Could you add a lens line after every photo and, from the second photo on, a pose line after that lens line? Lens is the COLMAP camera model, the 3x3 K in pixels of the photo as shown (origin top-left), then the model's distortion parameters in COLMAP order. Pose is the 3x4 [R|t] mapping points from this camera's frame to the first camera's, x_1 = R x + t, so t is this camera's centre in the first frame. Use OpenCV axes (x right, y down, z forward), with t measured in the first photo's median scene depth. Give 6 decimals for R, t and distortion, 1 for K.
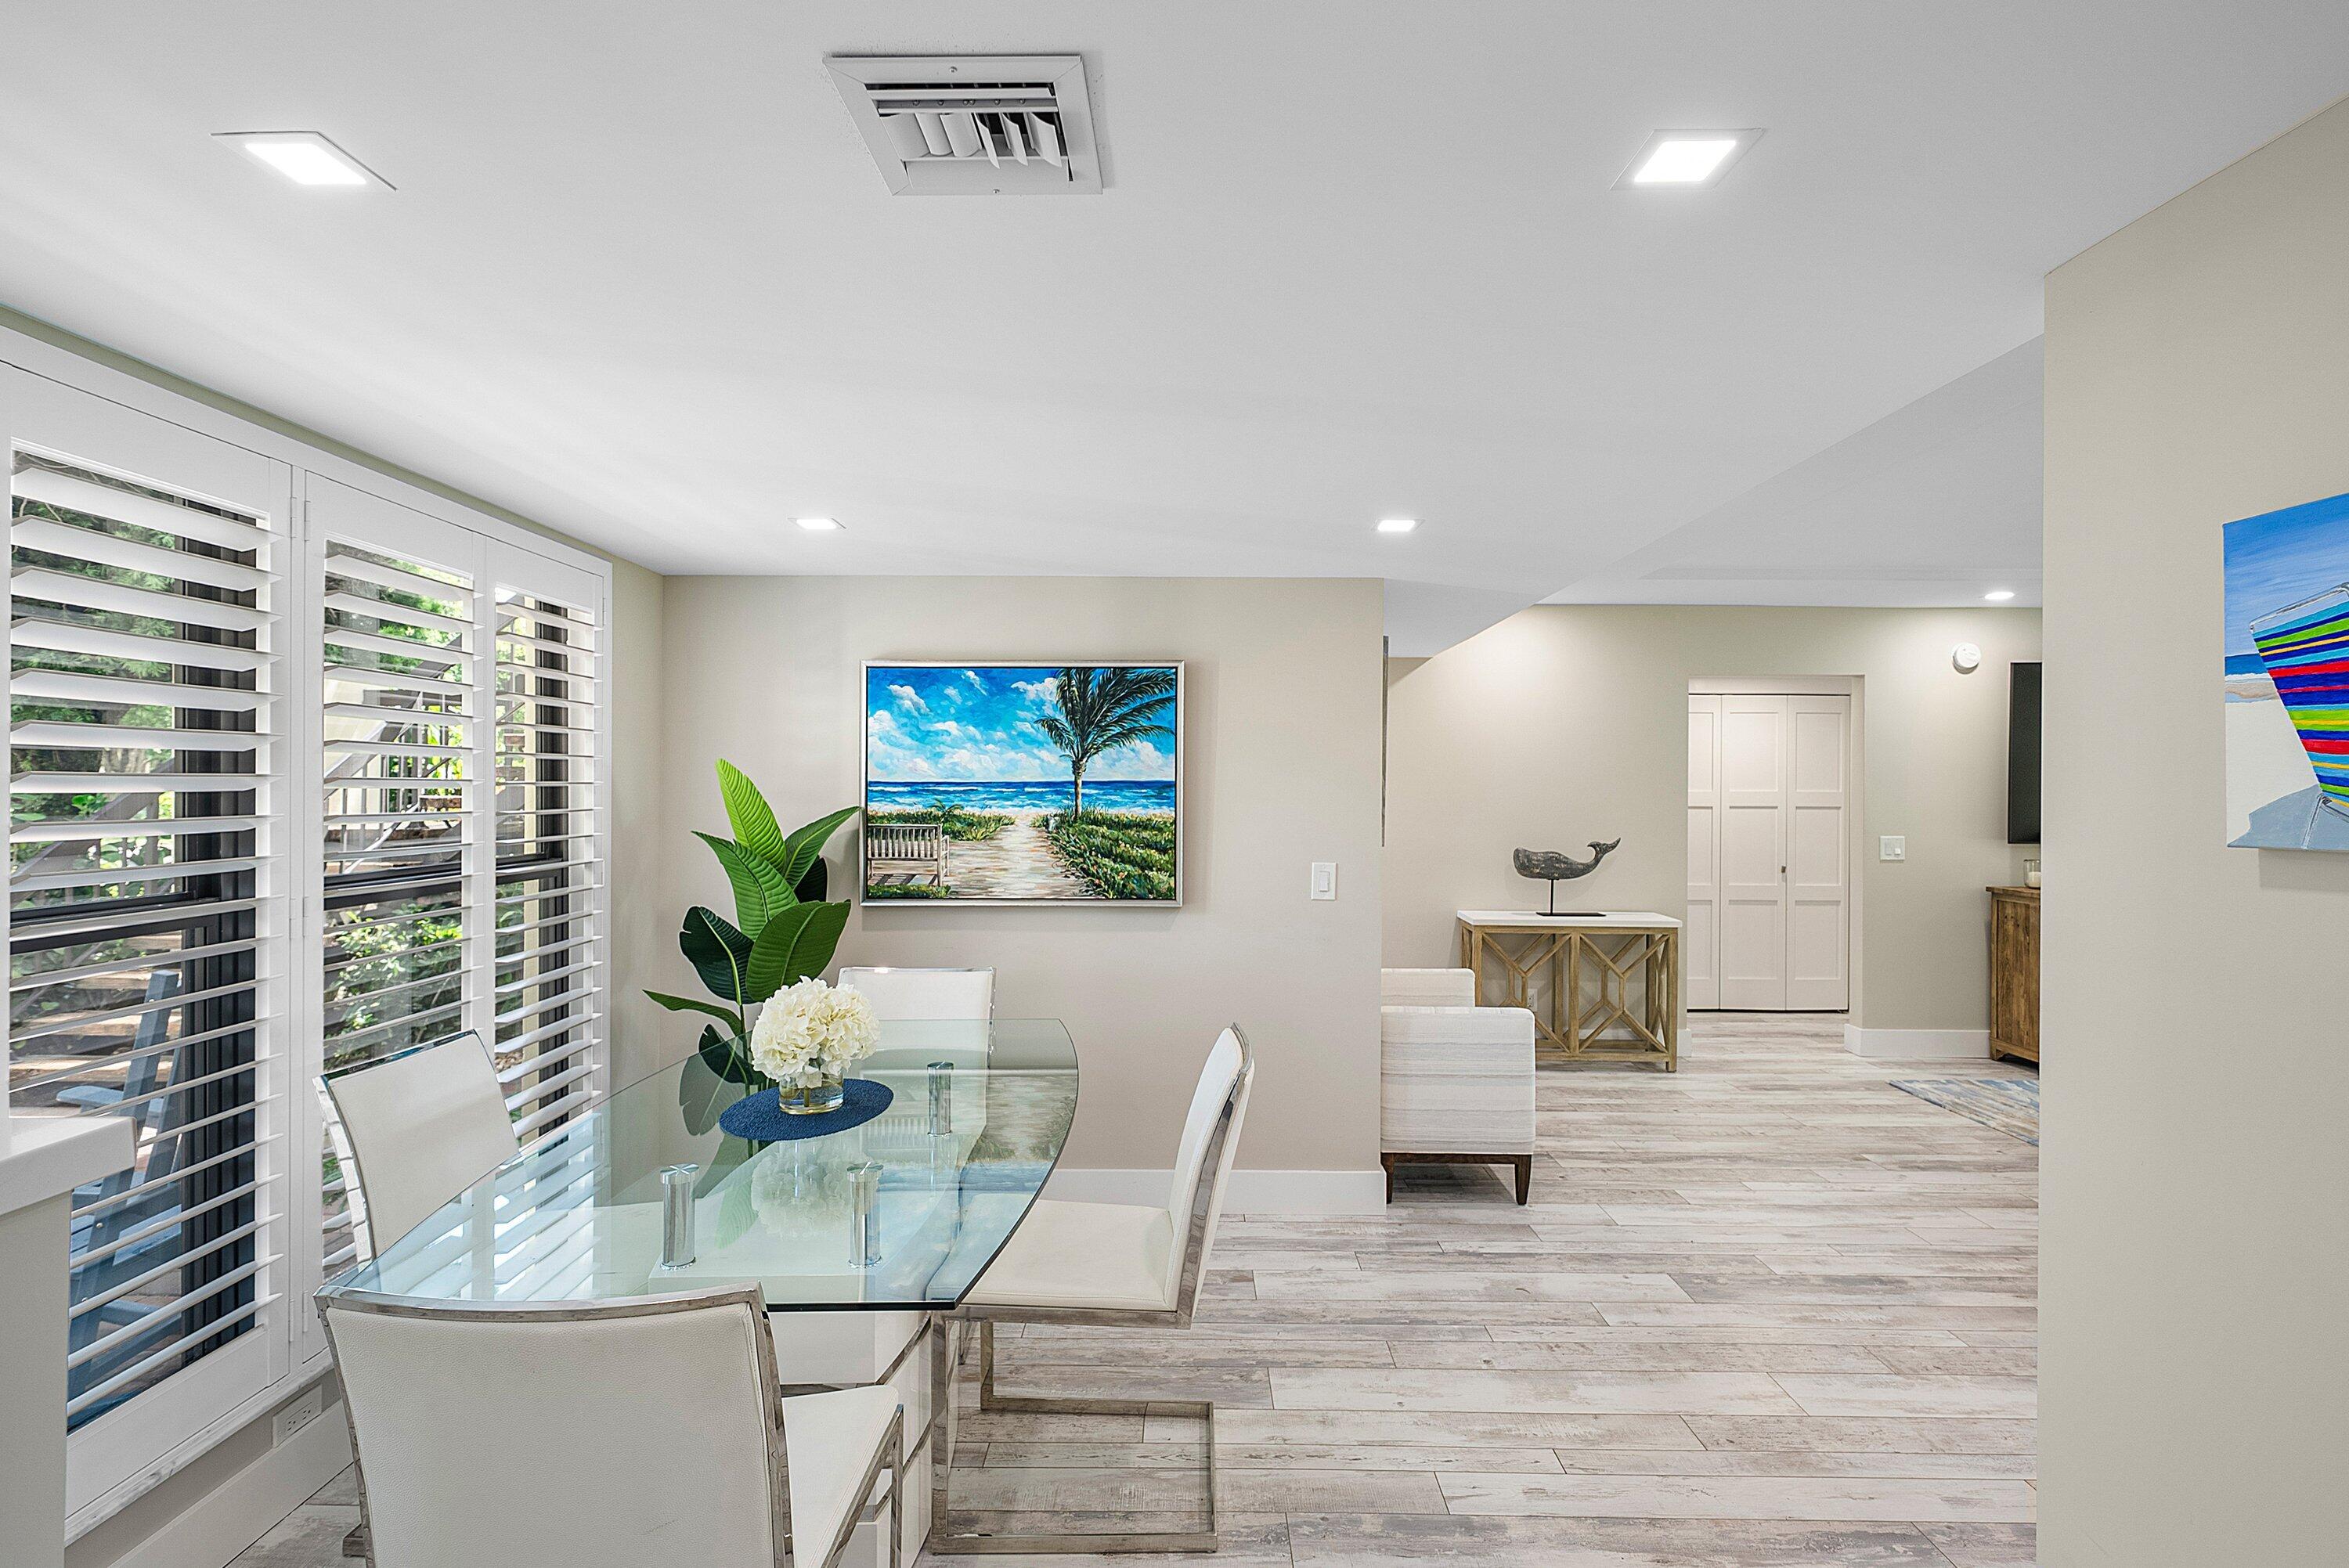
lens RADIAL K [[1112.7, 0, 1127.2], [0, 1112.7, 774.6], [0, 0, 1]] dist [-0.000735, -0.000256]
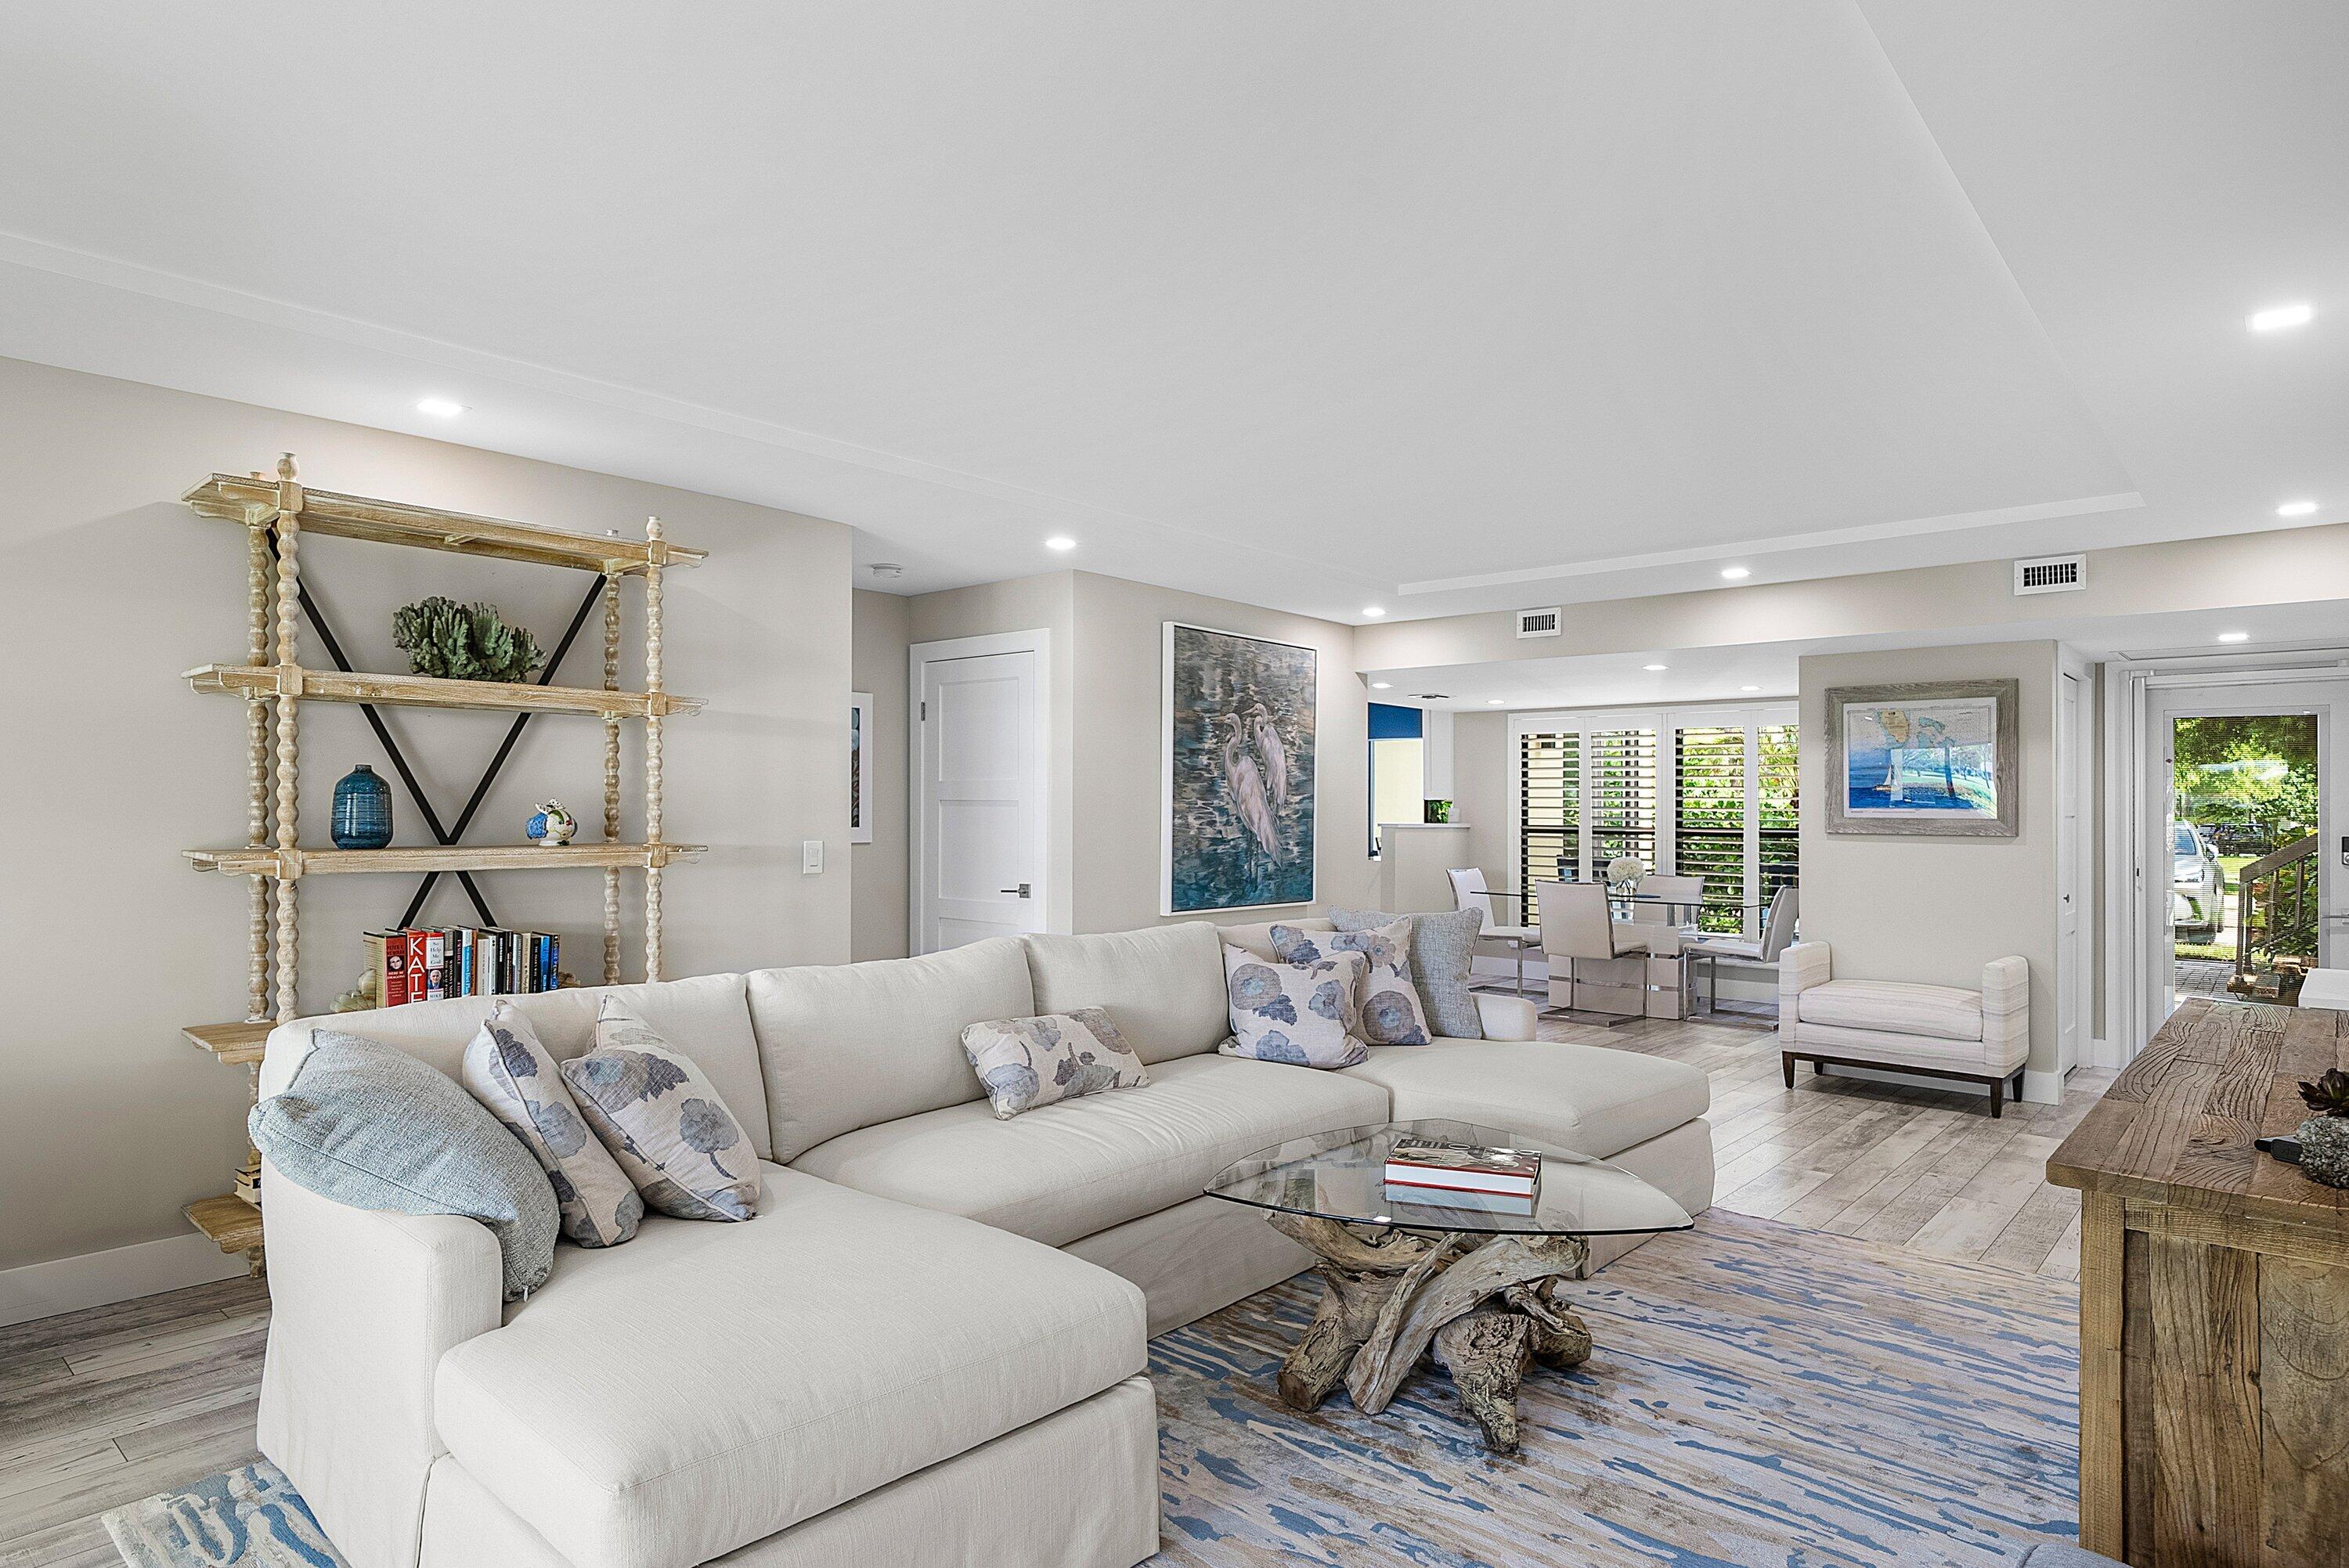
lens RADIAL K [[1314.8, 0, 1105.9], [0, 1314.8, 783.6], [0, 0, 1]] dist [-0.002016, -0.000582]
pose [[-0.667804, -0.021896, -0.744015, 2.433392], [0.002270, 0.999503, -0.031452, 0.061558], [0.744334, -0.022693, -0.667422, 1.659395]]
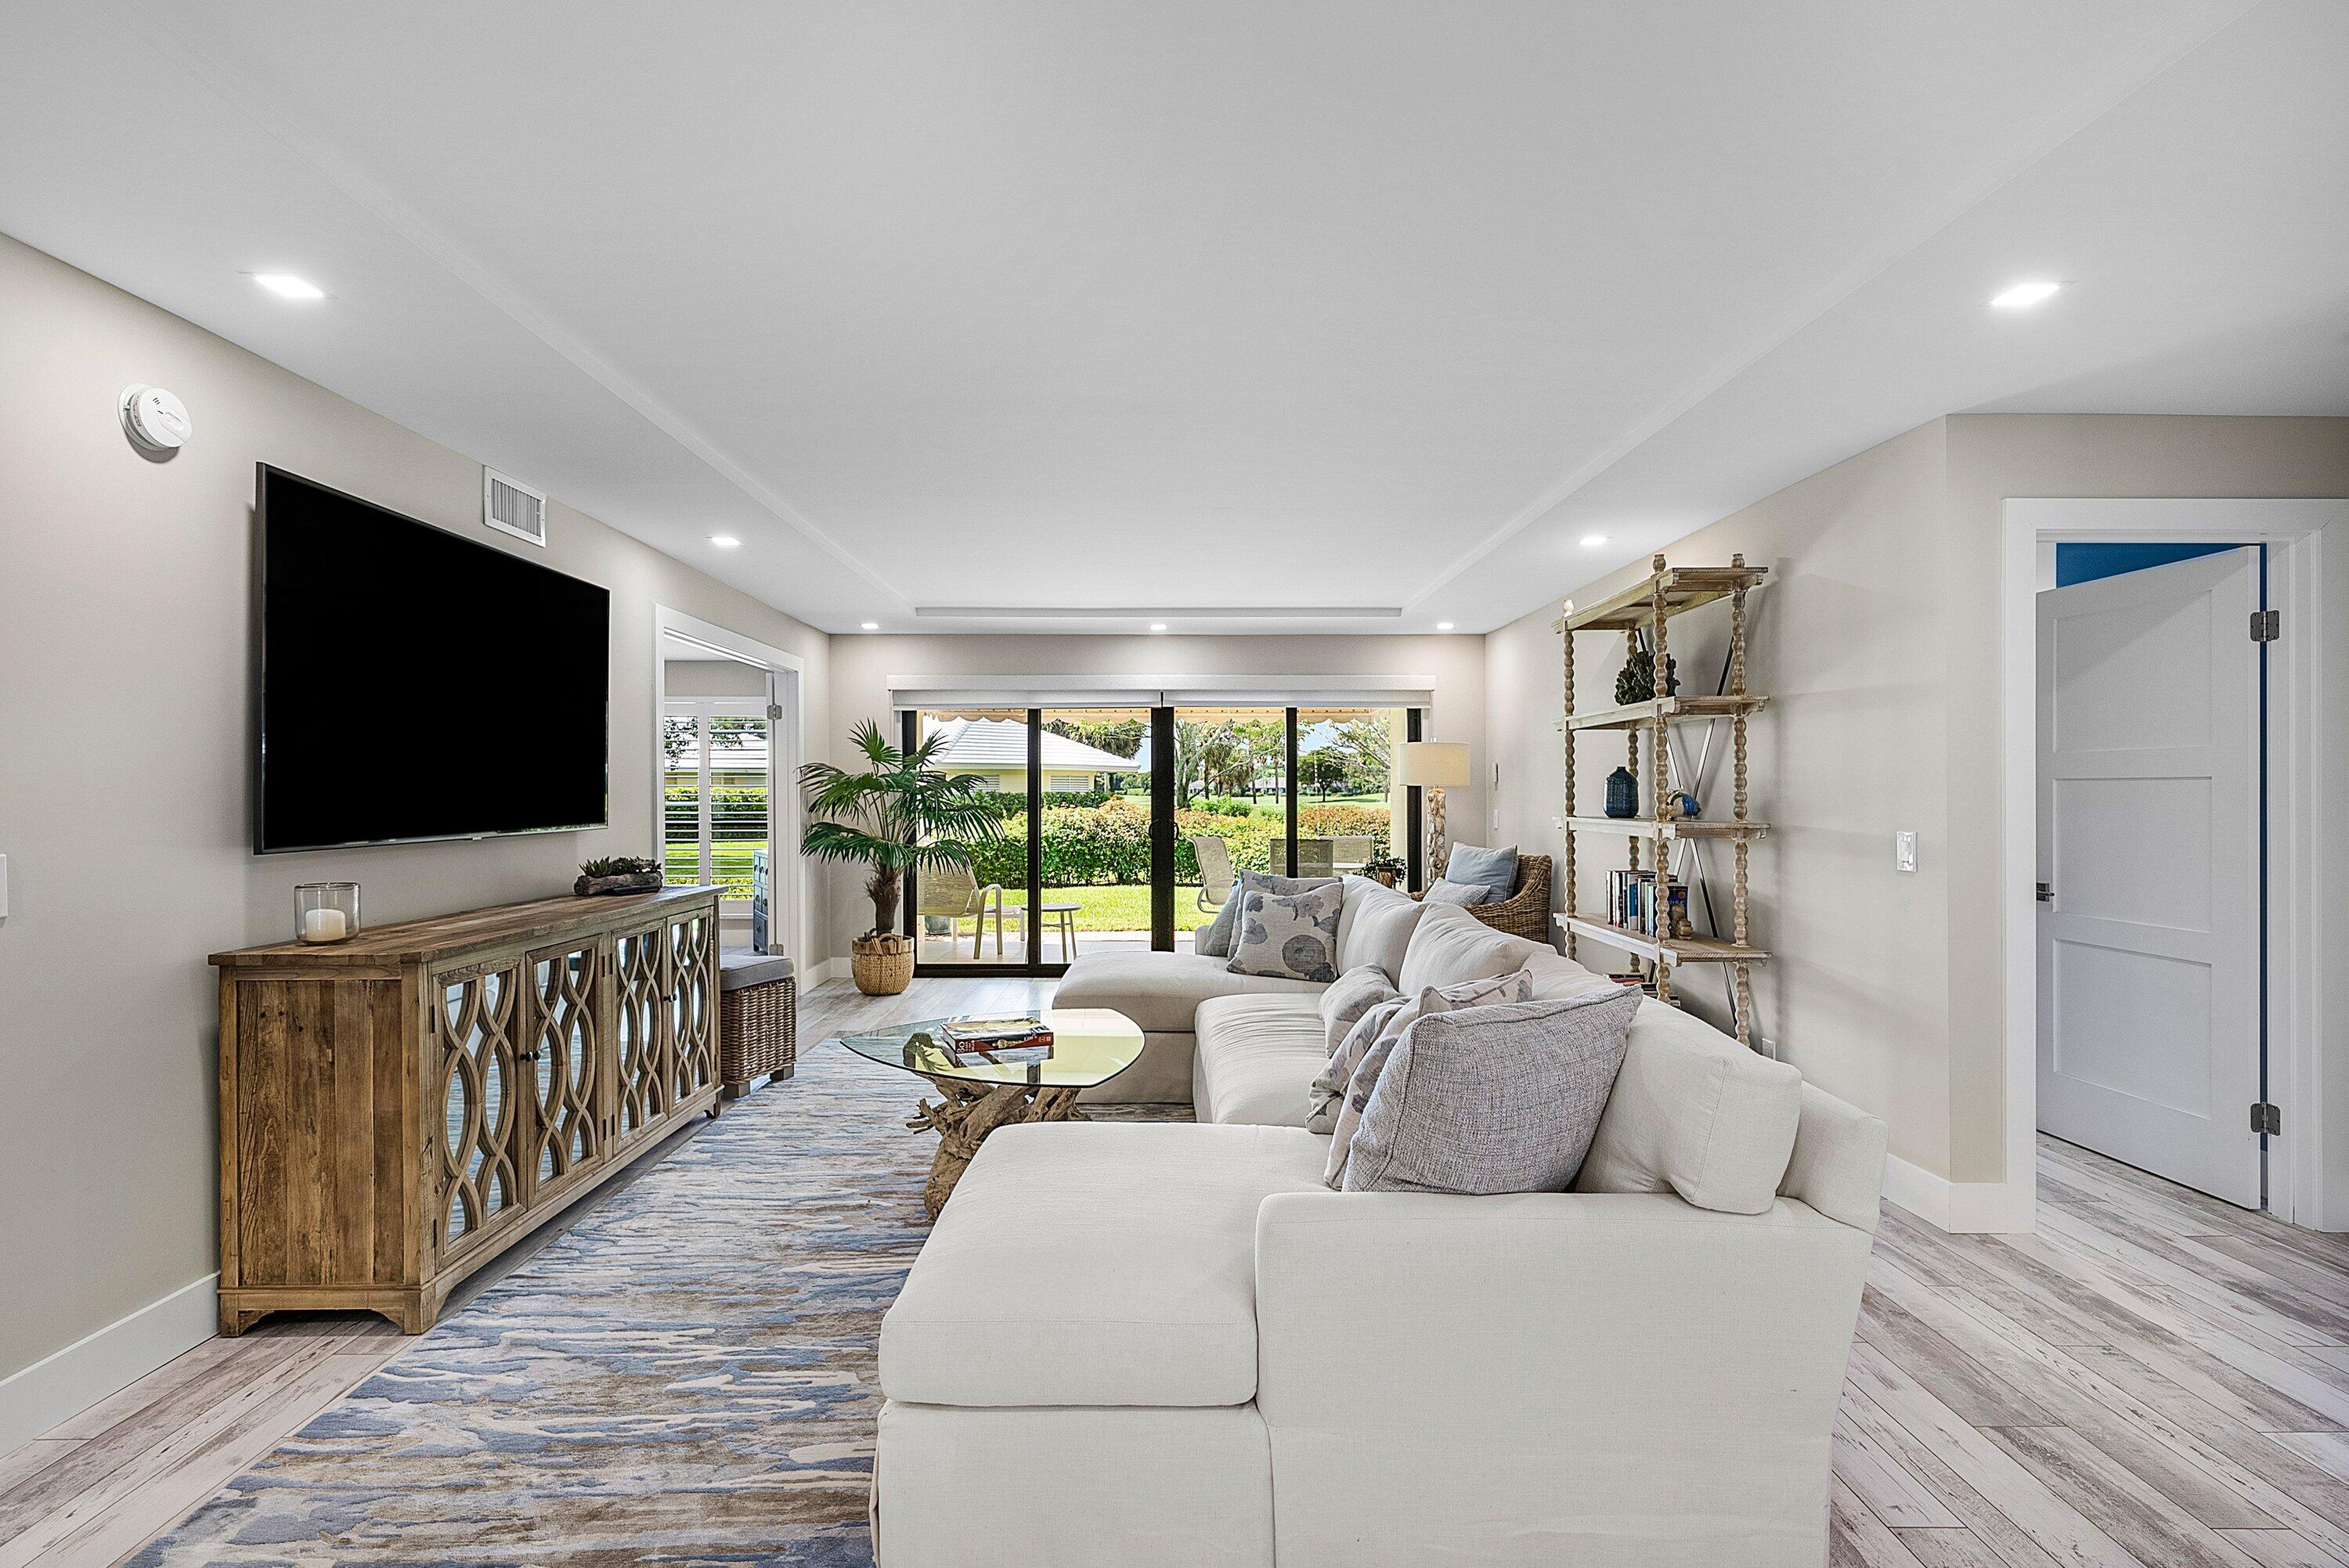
lens RADIAL K [[1052.3, 0, 1205.7], [0, 1052.3, 787.0], [0, 0, 1]] dist [0.002279, 0.000267]
pose [[-0.063819, 0.001789, 0.997960, 0.567270], [-0.014960, 0.999884, -0.002749, 0.049805], [-0.997849, -0.015105, -0.063785, 1.105963]]
